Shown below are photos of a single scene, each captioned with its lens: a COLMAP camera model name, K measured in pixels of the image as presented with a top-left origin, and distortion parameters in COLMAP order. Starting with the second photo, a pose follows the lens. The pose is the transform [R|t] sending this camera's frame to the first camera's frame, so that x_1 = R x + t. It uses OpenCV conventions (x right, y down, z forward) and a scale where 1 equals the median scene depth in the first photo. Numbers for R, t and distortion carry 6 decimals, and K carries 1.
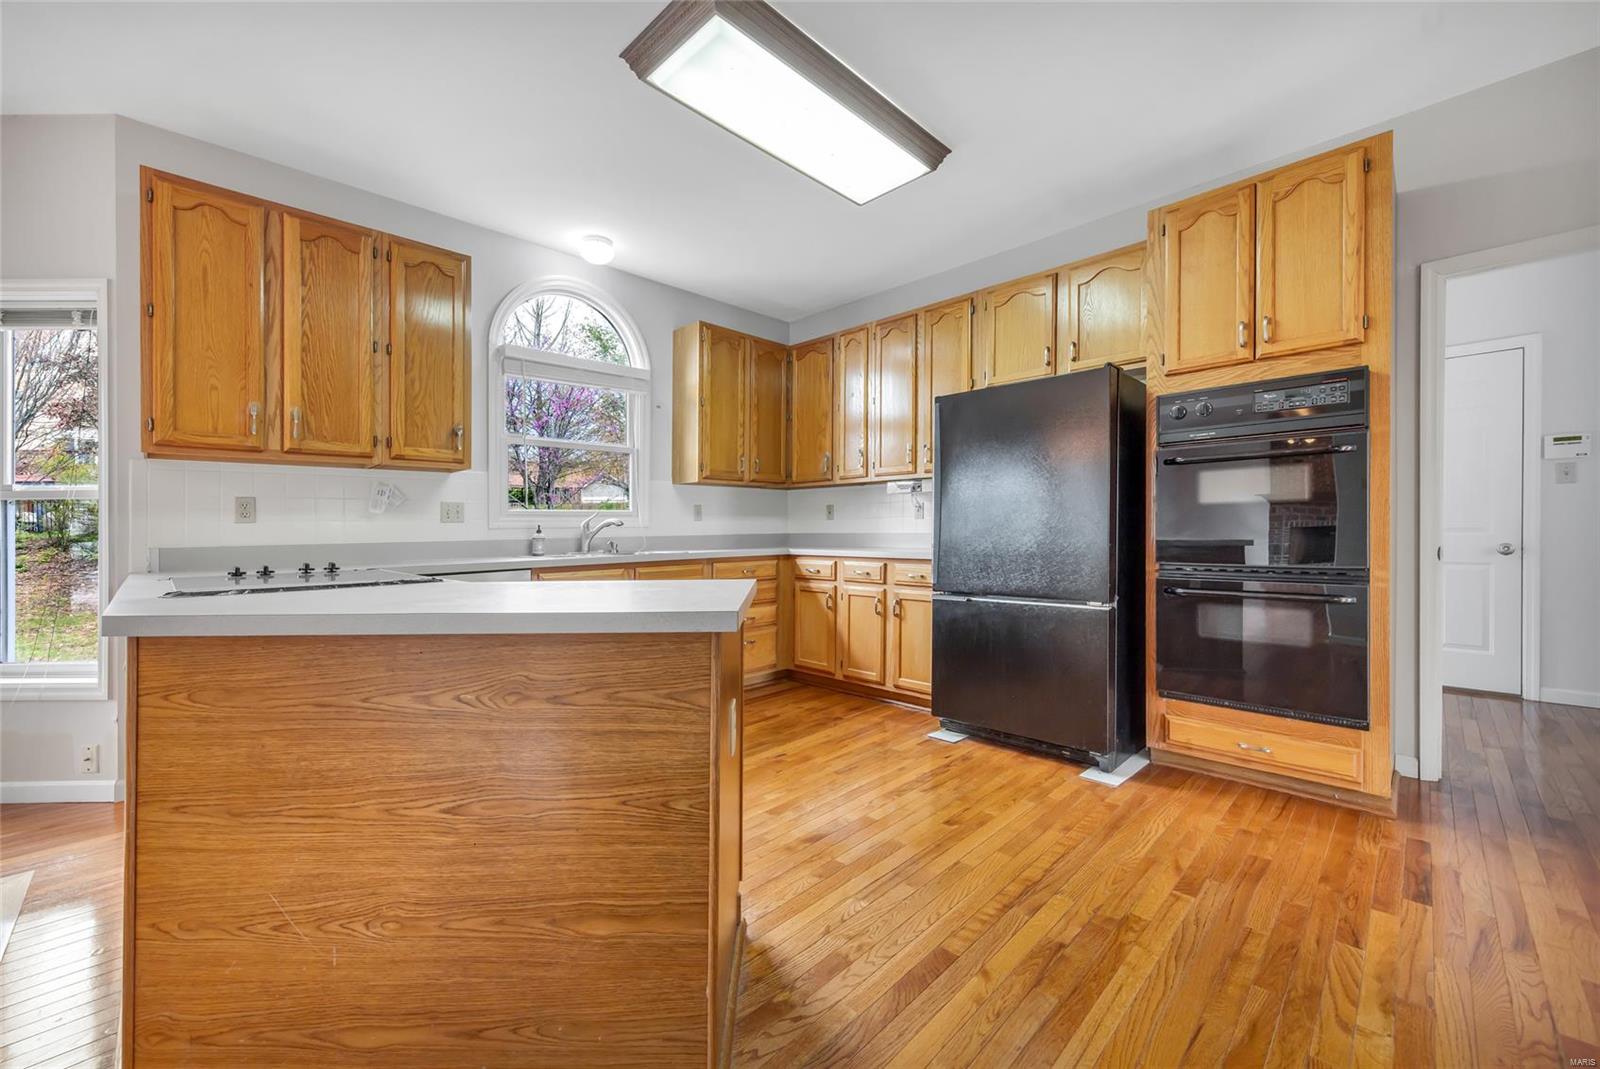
lens RADIAL K [[635.7, 0, 785.4], [0, 635.7, 530.4], [0, 0, 1]] dist [0.011218, -0.000063]
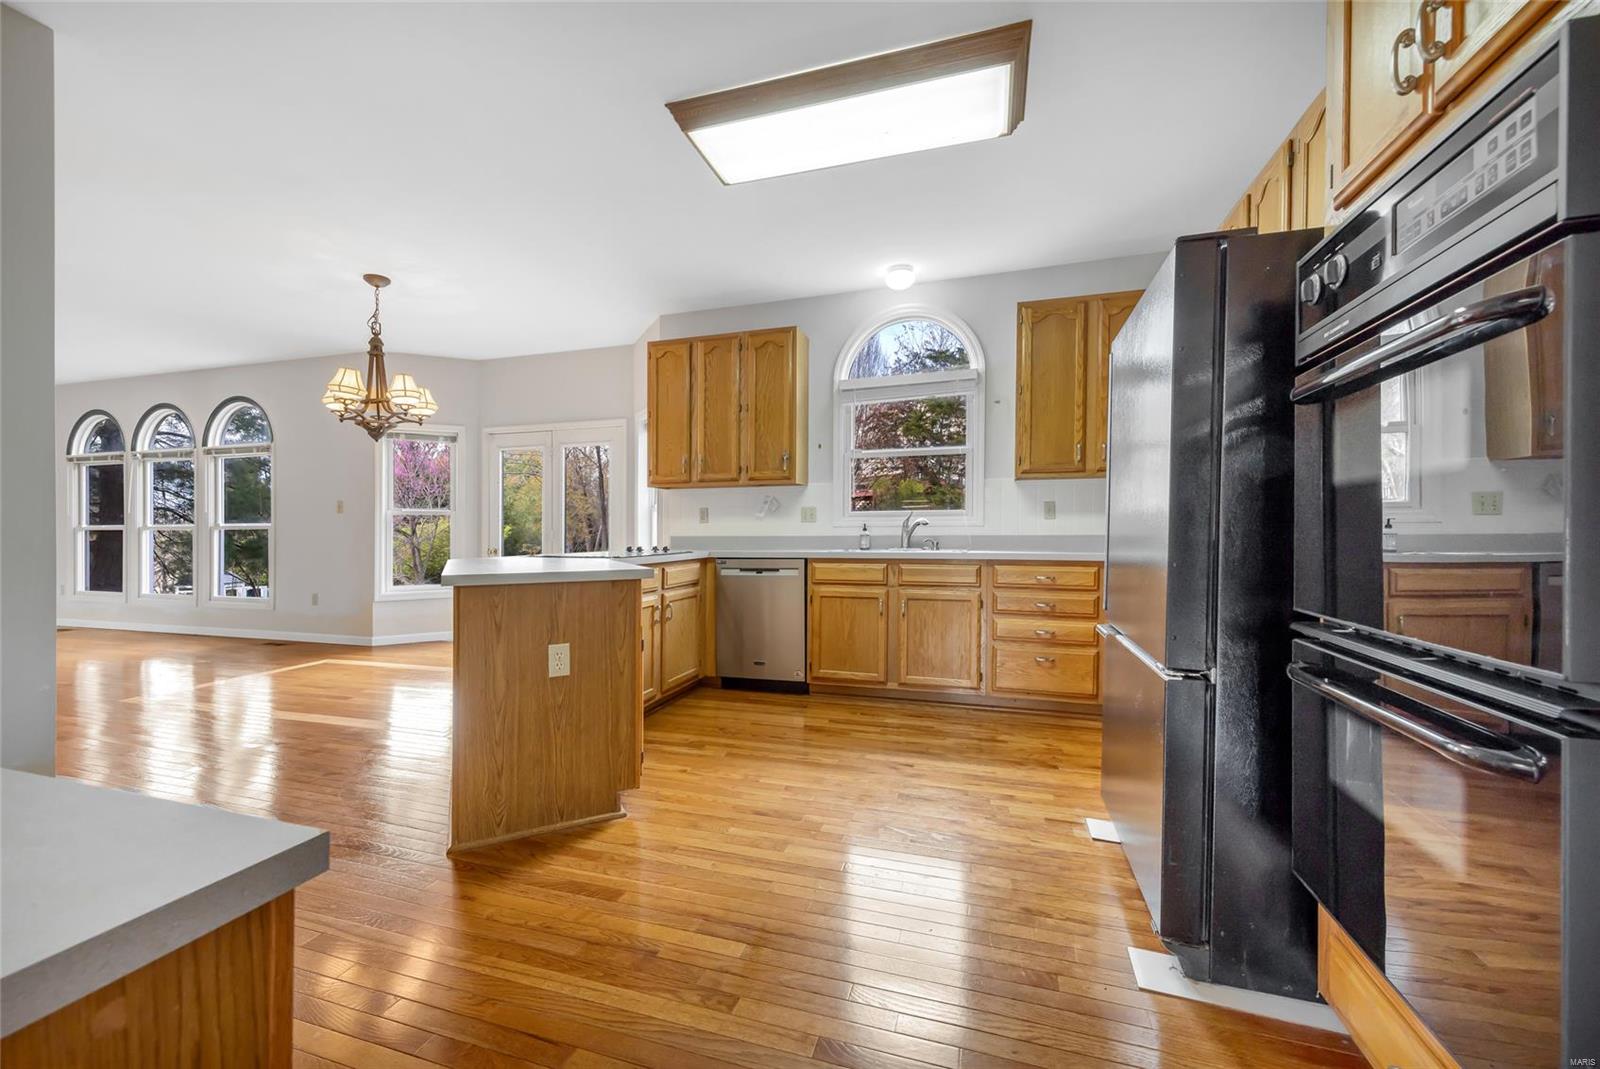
lens RADIAL K [[635.7, 0, 785.4], [0, 635.7, 530.4], [0, 0, 1]] dist [0.011218, -0.000063]
pose [[0.458940, 0.016153, -0.888320, 0.729189], [-0.004830, 0.999865, 0.015686, -0.017241], [0.888454, -0.002909, 0.458956, 0.373970]]
